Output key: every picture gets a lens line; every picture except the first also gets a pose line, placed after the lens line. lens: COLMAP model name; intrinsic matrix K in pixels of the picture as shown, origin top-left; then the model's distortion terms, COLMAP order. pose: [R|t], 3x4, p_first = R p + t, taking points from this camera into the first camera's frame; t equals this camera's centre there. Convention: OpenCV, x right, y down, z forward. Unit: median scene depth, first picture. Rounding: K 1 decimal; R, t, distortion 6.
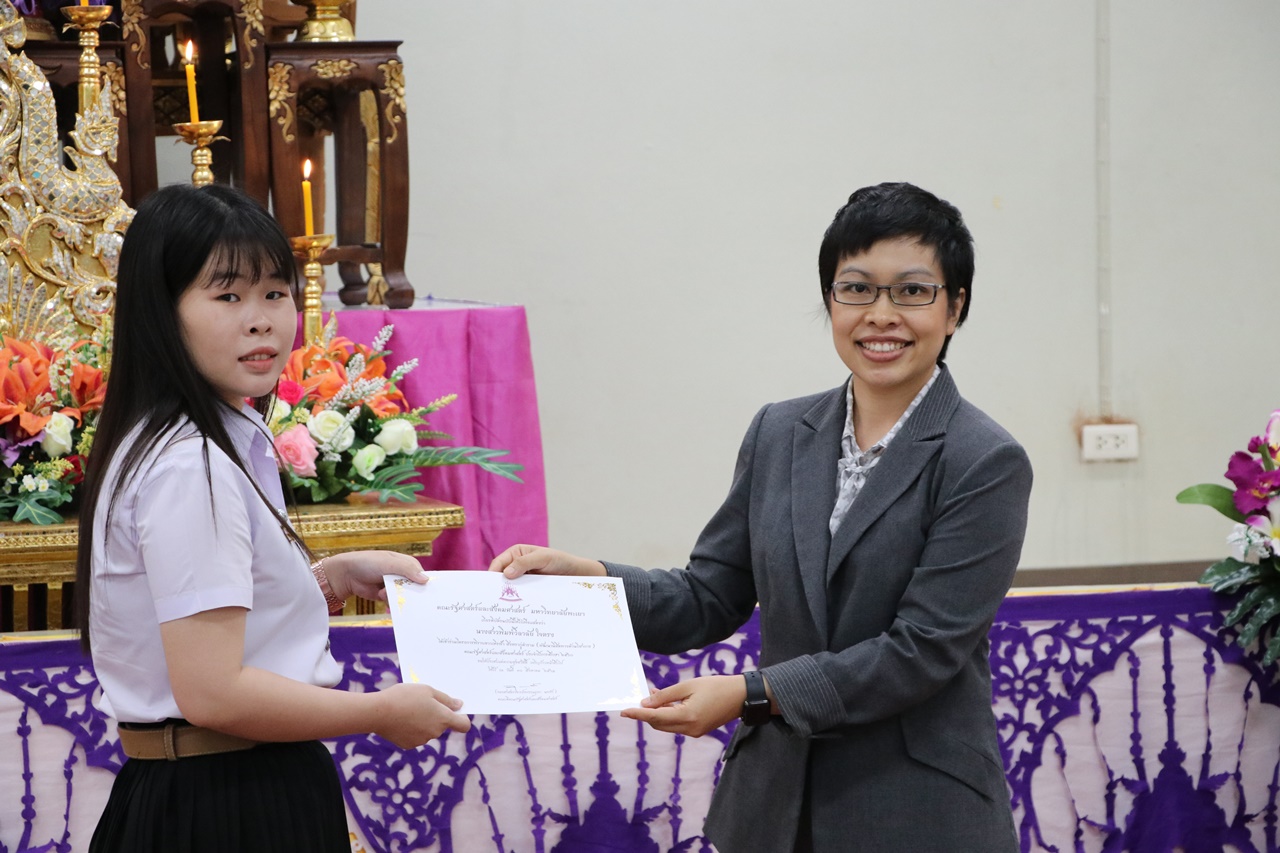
lens RADIAL K [[4327.3, 0, 648.7], [0, 4327.3, 444.9], [0, 0, 1]] dist [0.738275, 2.048809]
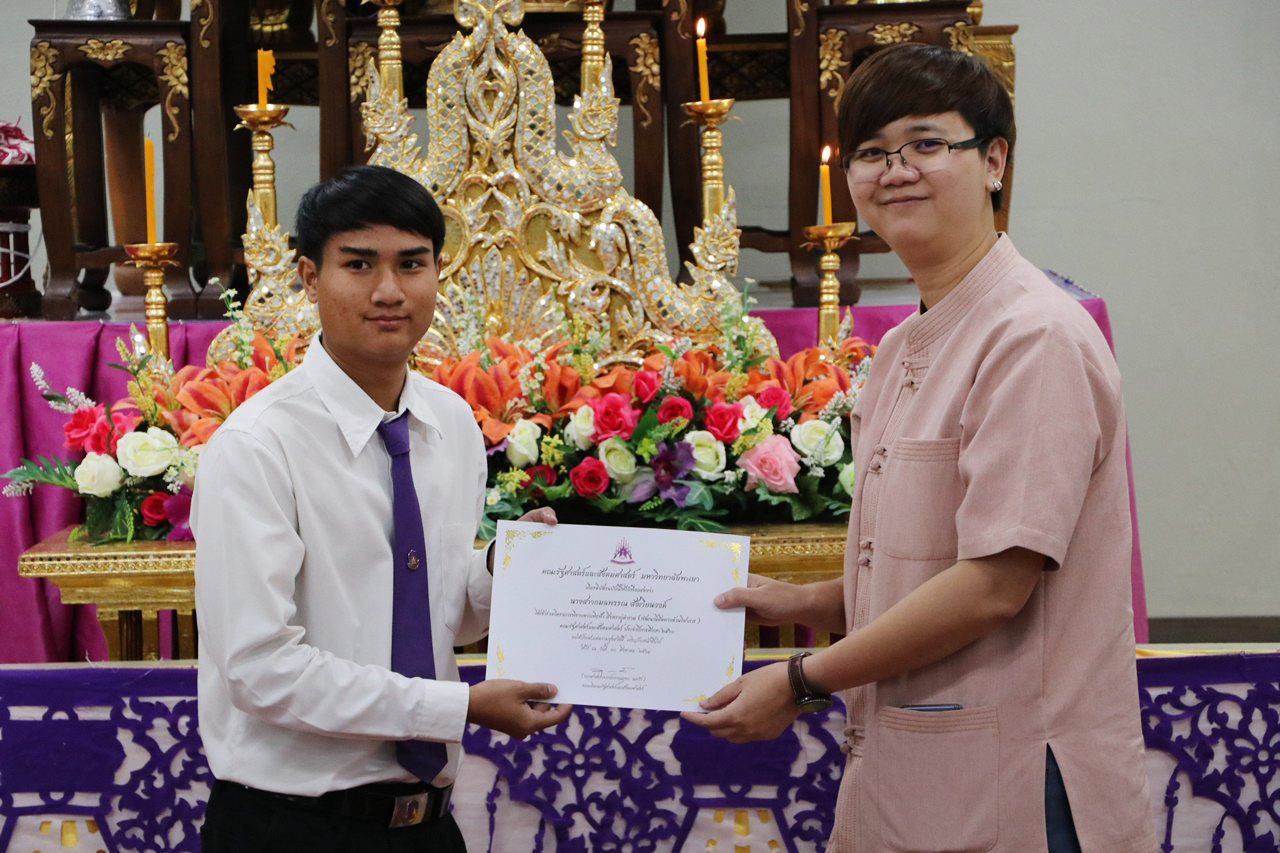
lens RADIAL K [[5538.1, 0, 647.7], [0, 5538.1, 446.2], [0, 0, 1]] dist [1.135564, 5.344983]
pose [[0.959760, 0.016820, -0.280317, 0.214889], [-0.013380, 0.999810, 0.014181, -0.018233], [0.280502, -0.009860, 0.959803, -0.120563]]
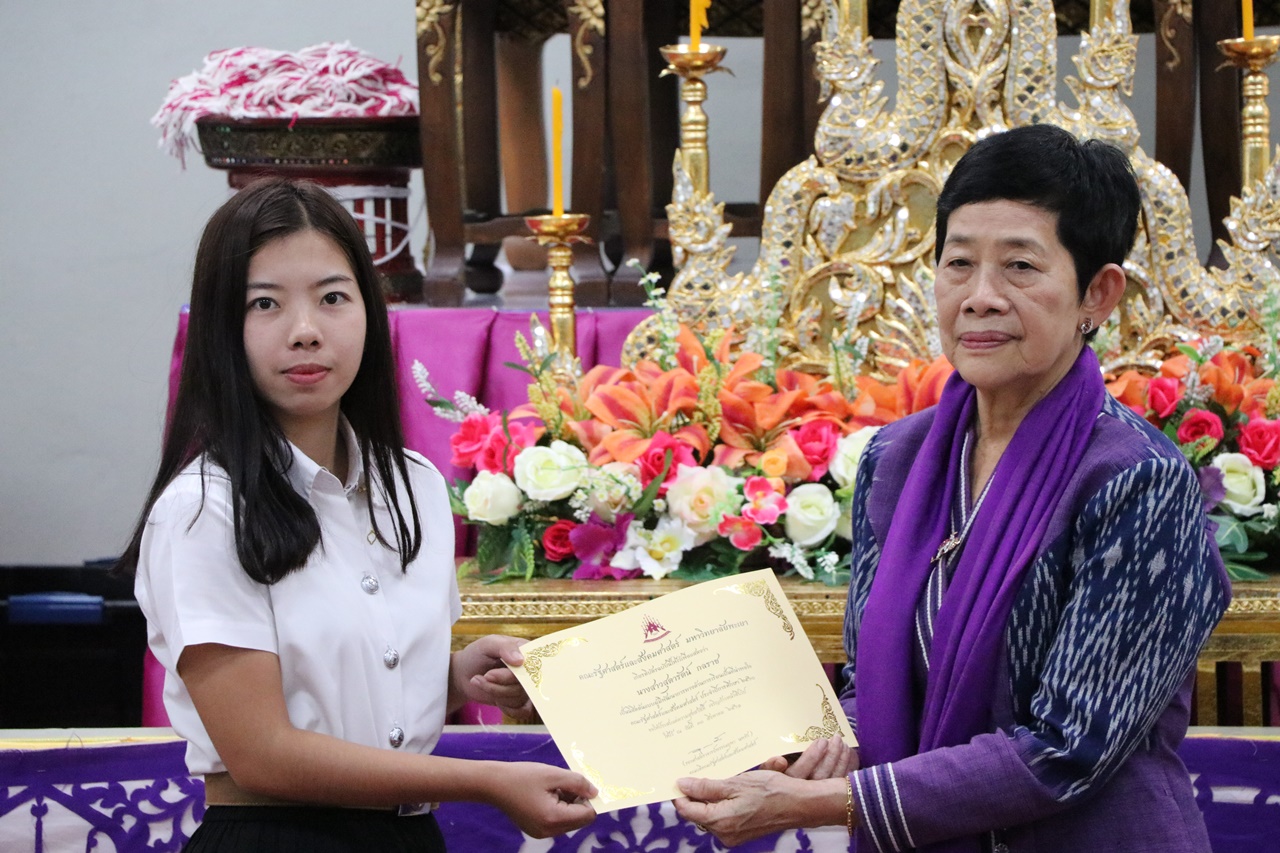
lens RADIAL K [[7799.6, 0, 649.2], [0, 7799.6, 442.0], [0, 0, 1]] dist [2.255324, 13.070243]
pose [[0.937849, 0.028484, -0.345872, 0.265527], [-0.024165, 0.999567, 0.016794, -0.026767], [0.346201, -0.007392, 0.938131, -0.277274]]
